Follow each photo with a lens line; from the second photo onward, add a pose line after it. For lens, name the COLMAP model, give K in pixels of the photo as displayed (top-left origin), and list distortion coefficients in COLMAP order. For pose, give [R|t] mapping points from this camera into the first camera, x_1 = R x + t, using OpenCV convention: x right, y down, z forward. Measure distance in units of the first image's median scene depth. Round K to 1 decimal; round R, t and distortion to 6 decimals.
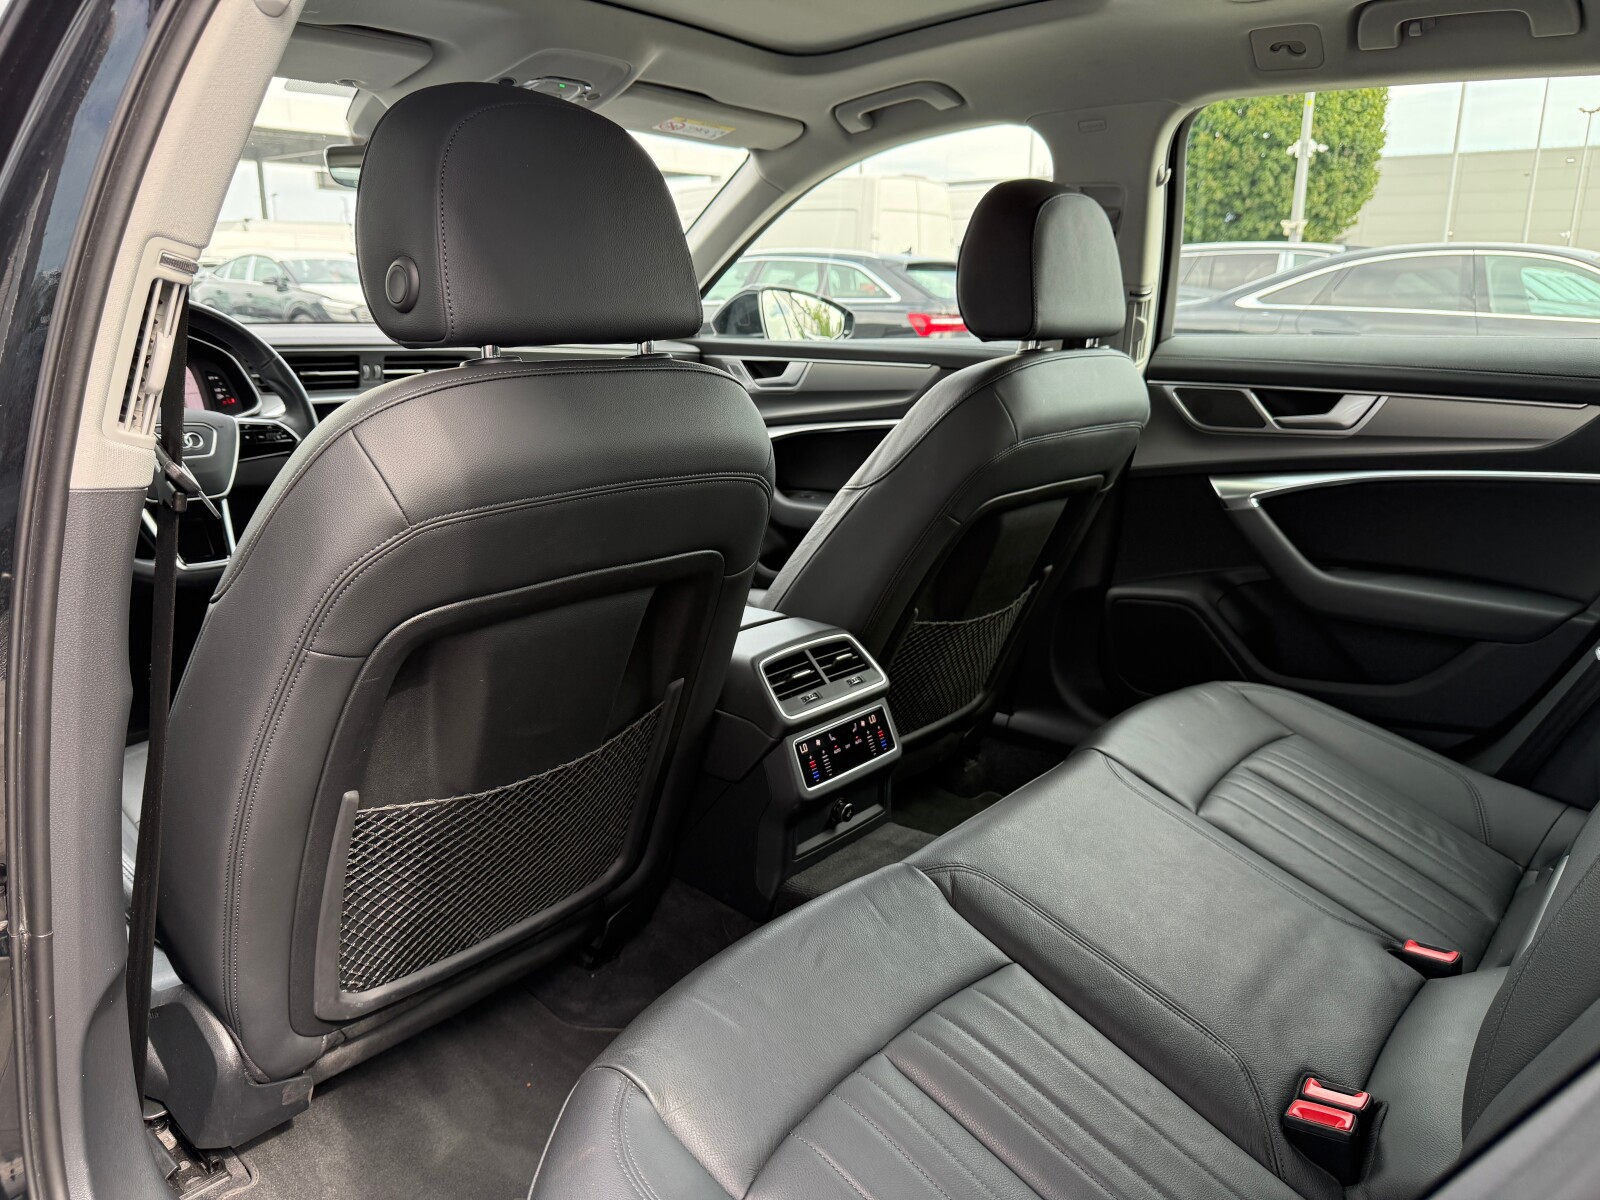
lens RADIAL K [[1122.7, 0, 805.6], [0, 1122.7, 599.1], [0, 0, 1]] dist [0.115305, -0.260351]
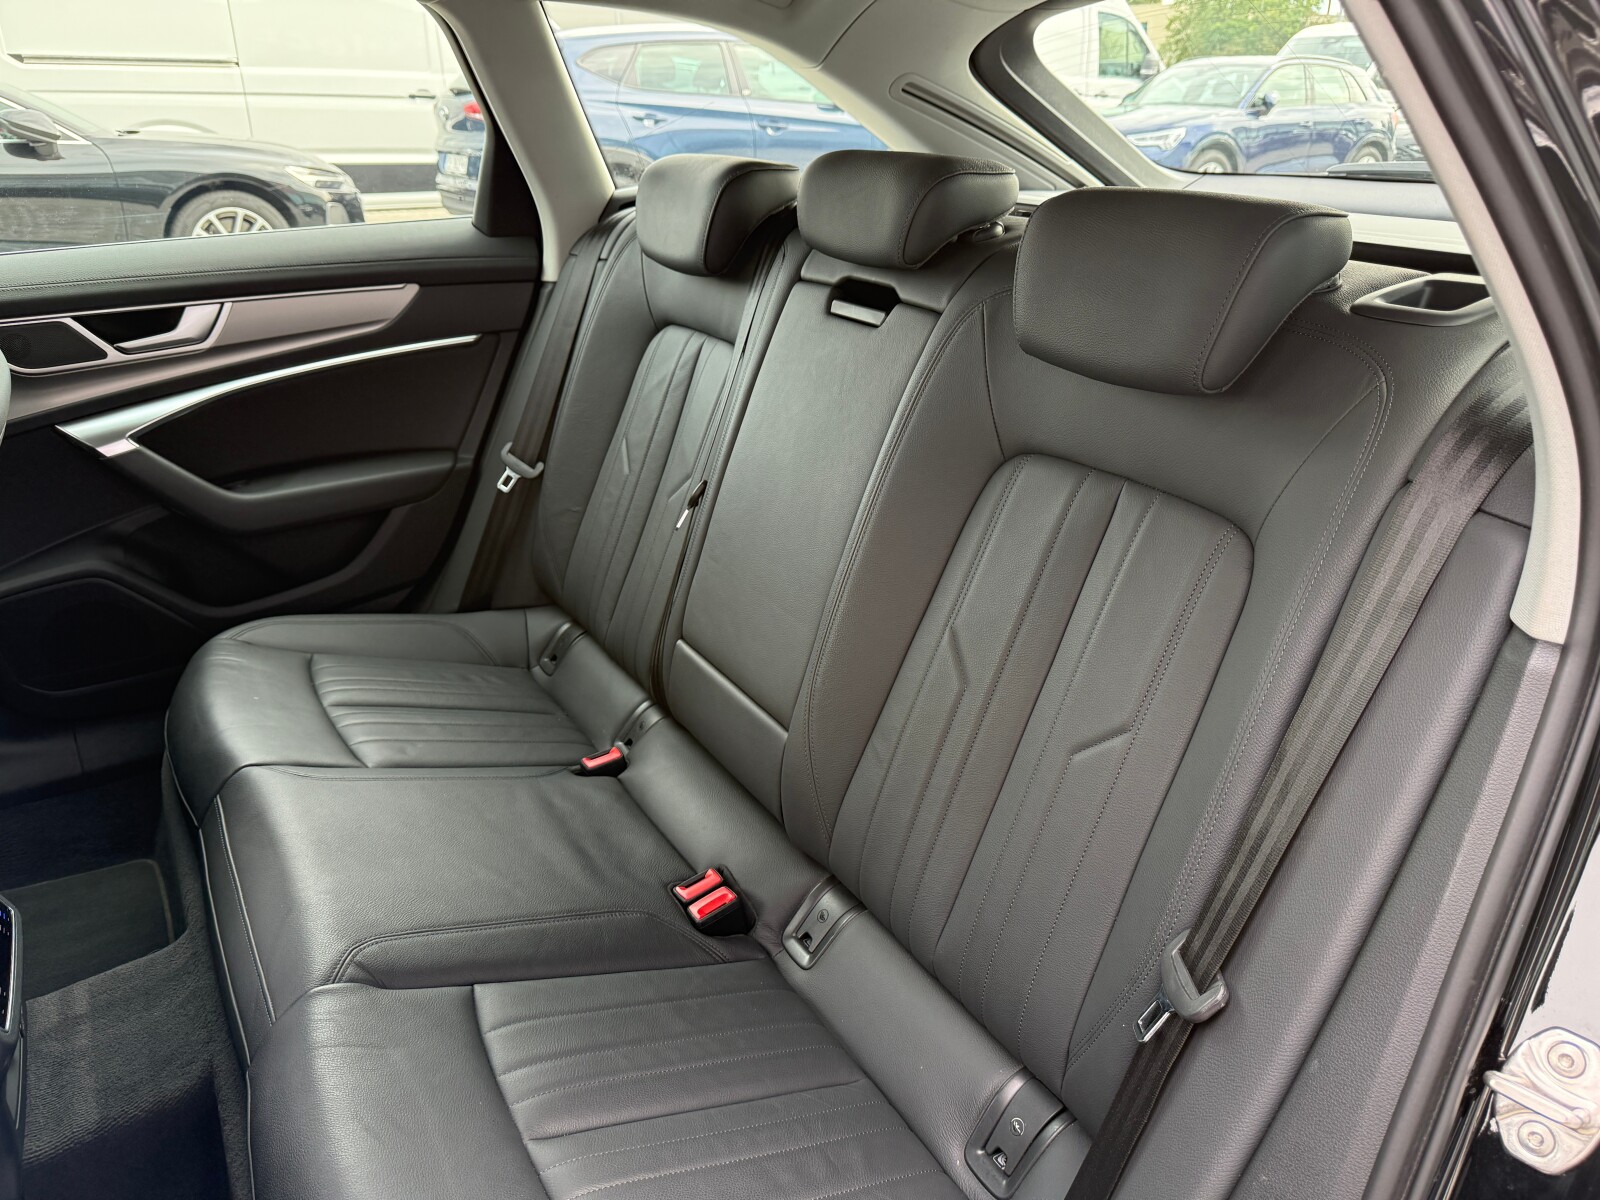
lens RADIAL K [[1122.7, 0, 805.6], [0, 1122.7, 599.1], [0, 0, 1]] dist [0.115305, -0.260351]
pose [[0.283462, -0.394288, 0.874177, -0.324342], [0.231834, 0.912703, 0.336490, -0.173701], [-0.930539, 0.107282, 0.350126, 0.250715]]
